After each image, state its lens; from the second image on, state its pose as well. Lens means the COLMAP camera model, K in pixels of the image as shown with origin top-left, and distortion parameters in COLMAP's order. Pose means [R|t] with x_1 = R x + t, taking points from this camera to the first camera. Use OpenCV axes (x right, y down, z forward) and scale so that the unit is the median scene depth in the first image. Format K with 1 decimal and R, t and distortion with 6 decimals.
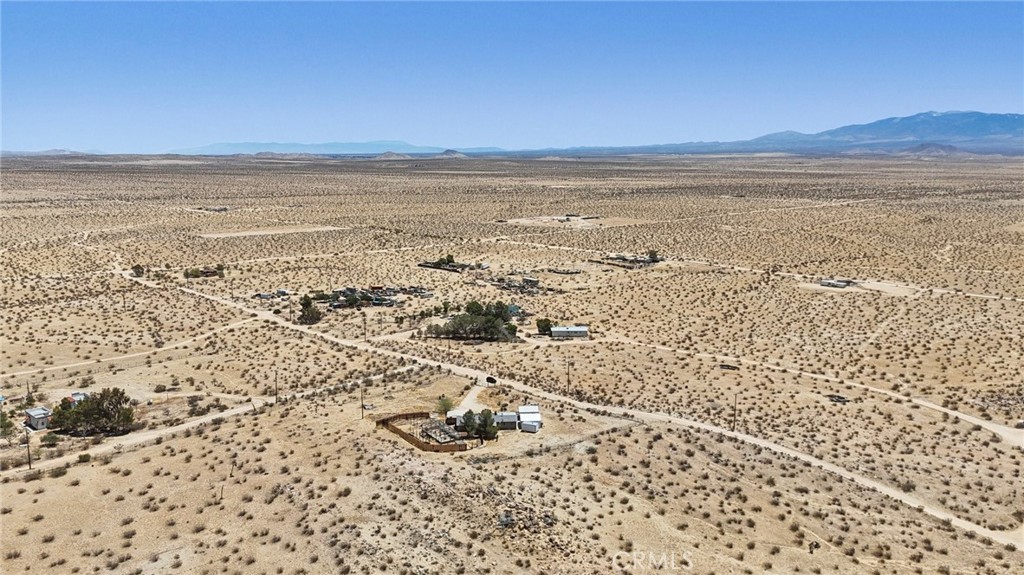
lens RADIAL K [[748.9, 0, 516.0], [0, 748.9, 286.6], [0, 0, 1]] dist [0.079899, -0.080300]
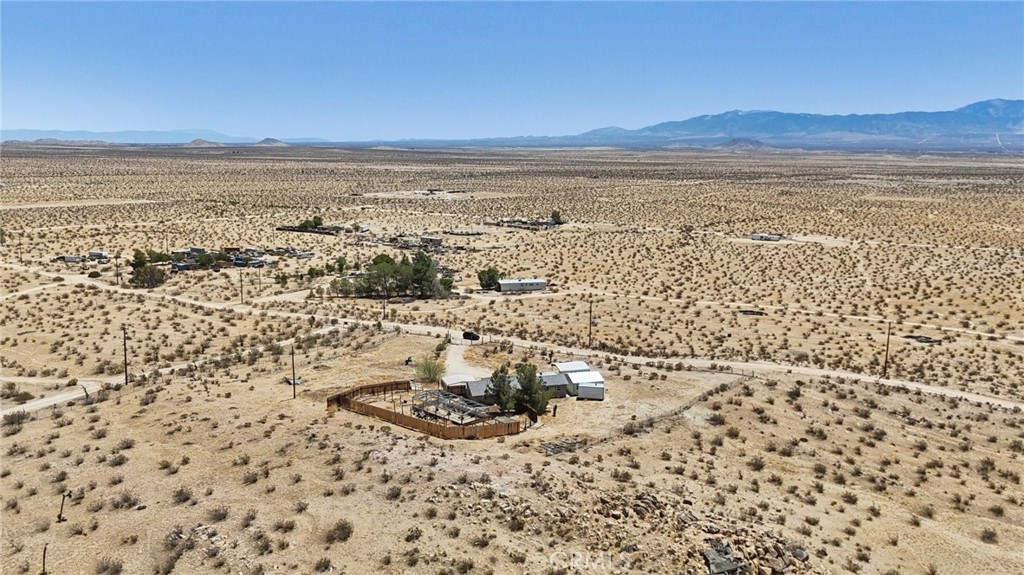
lens RADIAL K [[768.7, 0, 514.6], [0, 768.7, 291.4], [0, 0, 1]] dist [0.065422, -0.053614]
pose [[0.976719, -0.032718, 0.212013, -0.130701], [0.030504, 0.999441, 0.013707, 0.072718], [-0.212343, -0.006921, 0.977171, 0.307639]]
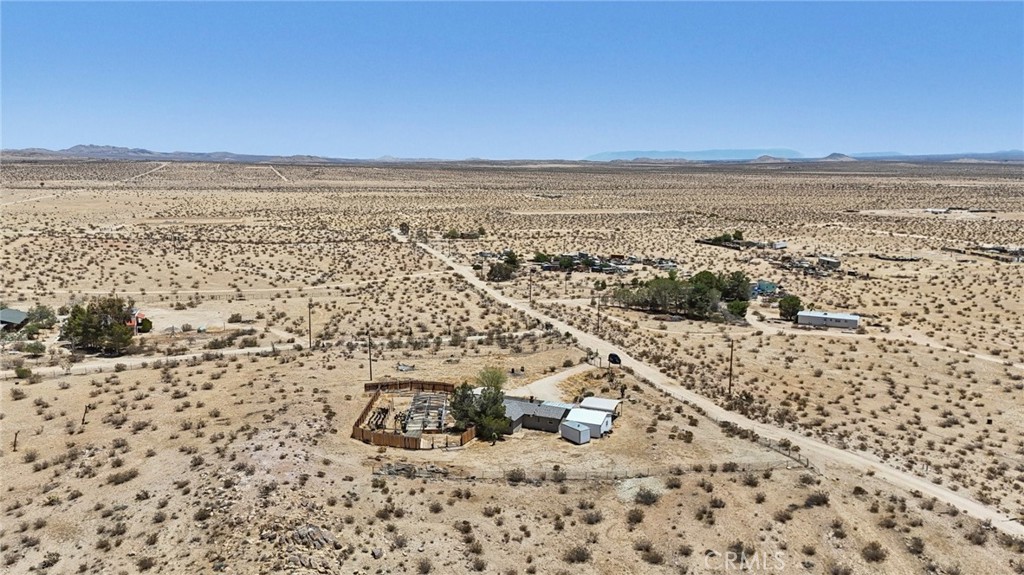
lens RADIAL K [[748.9, 0, 516.0], [0, 748.9, 286.6], [0, 0, 1]] dist [0.079899, -0.080300]
pose [[0.885055, 0.077335, -0.459017, 0.168670], [-0.081398, 0.996621, 0.010965, 0.060587], [0.458314, 0.027659, 0.888360, 0.376695]]
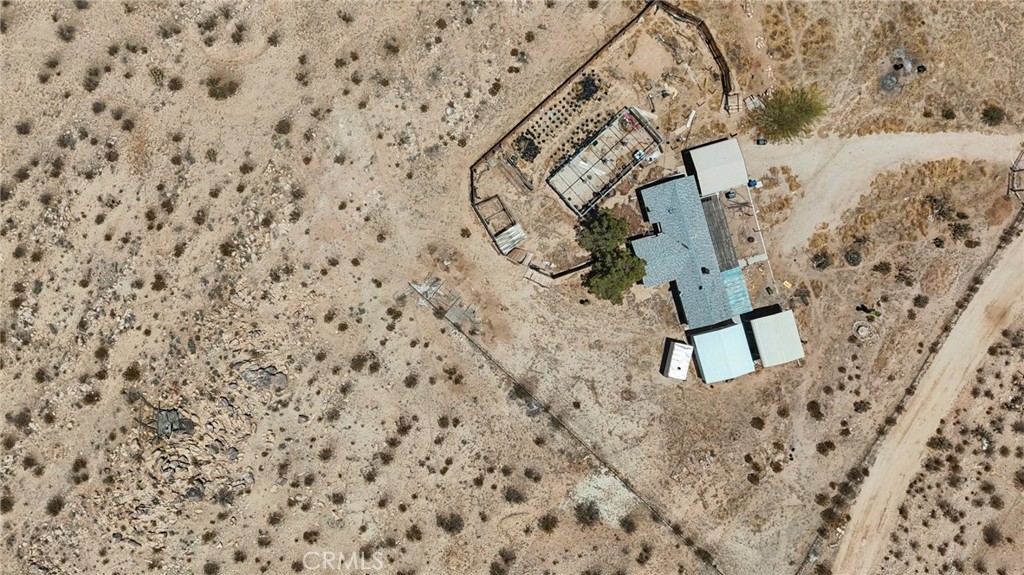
lens RADIAL K [[752.3, 0, 515.4], [0, 752.3, 293.8], [0, 0, 1]] dist [0.079752, -0.080925]
pose [[0.212299, 0.976951, 0.022270, -0.035756], [-0.200013, 0.021134, 0.979565, -0.161853], [0.956517, -0.212415, 0.199889, 0.635692]]
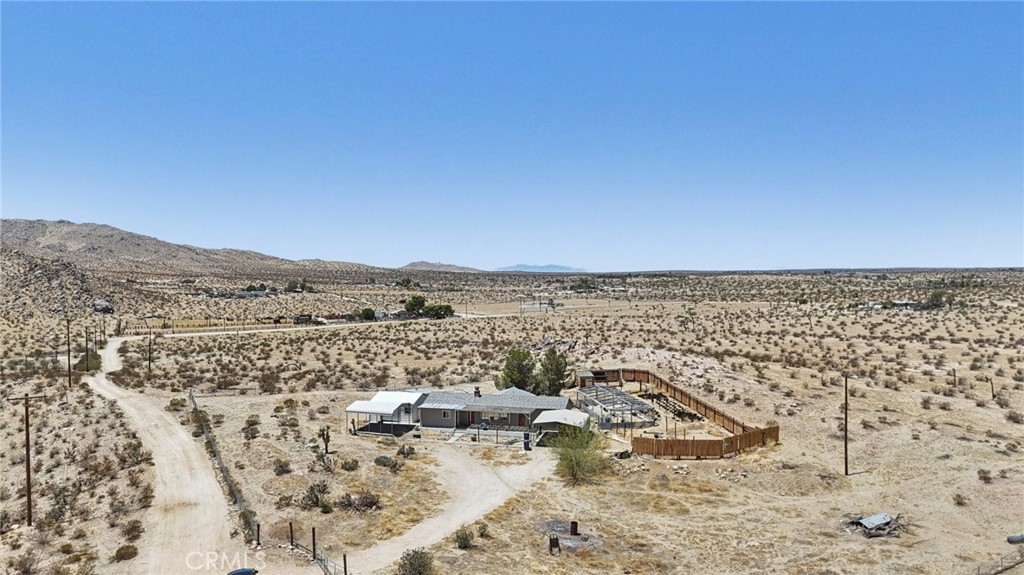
lens RADIAL K [[752.3, 0, 515.4], [0, 752.3, 293.8], [0, 0, 1]] dist [0.079752, -0.080925]
pose [[-0.951093, -0.003871, 0.308881, -0.137765], [0.057778, 0.980046, 0.190189, 0.027057], [-0.303454, 0.198734, -0.931891, 1.067688]]
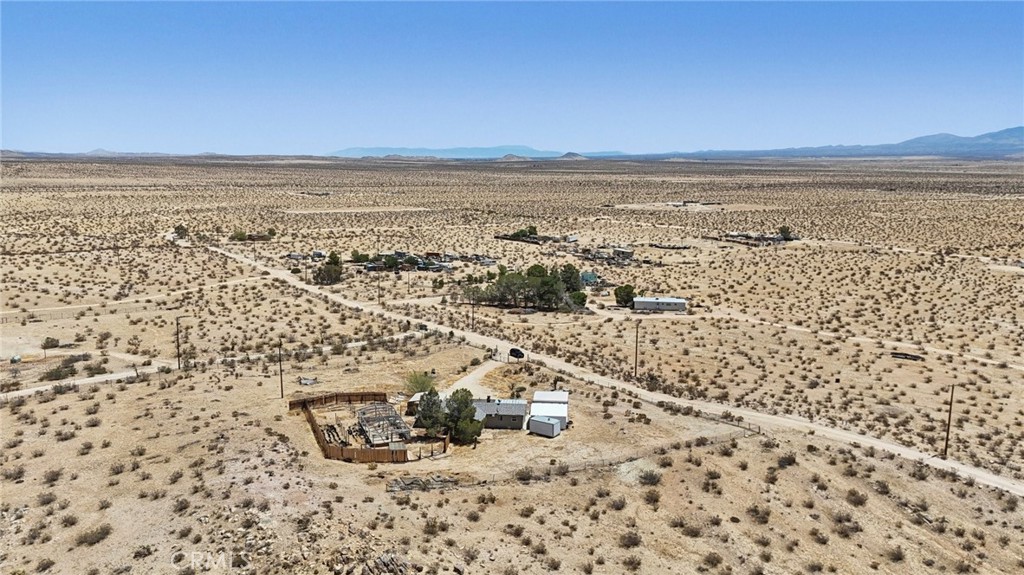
lens RADIAL K [[752.3, 0, 515.4], [0, 752.3, 293.8], [0, 0, 1]] dist [0.079752, -0.080925]
pose [[0.987124, 0.031171, -0.156892, 0.061882], [-0.030742, 0.999514, 0.005163, 0.066433], [0.156977, -0.000273, 0.987602, 0.341698]]
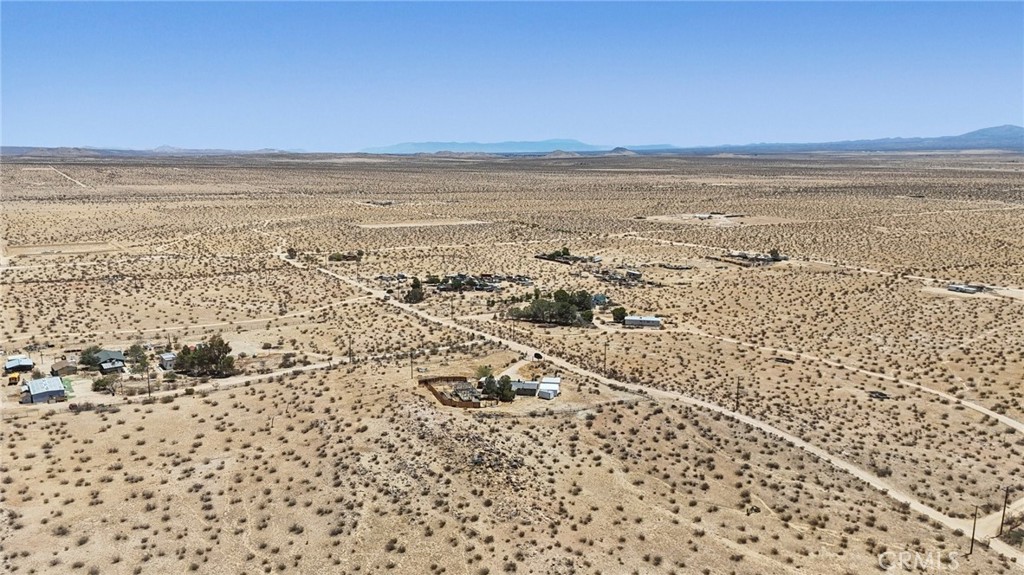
lens RADIAL K [[746.2, 0, 516.0], [0, 746.2, 288.0], [0, 0, 1]] dist [0.113776, -0.162322]
pose [[0.975090, 0.039678, -0.218231, 0.161197], [-0.038637, 0.999212, 0.009035, 0.015402], [0.218417, -0.000378, 0.975855, -0.074649]]
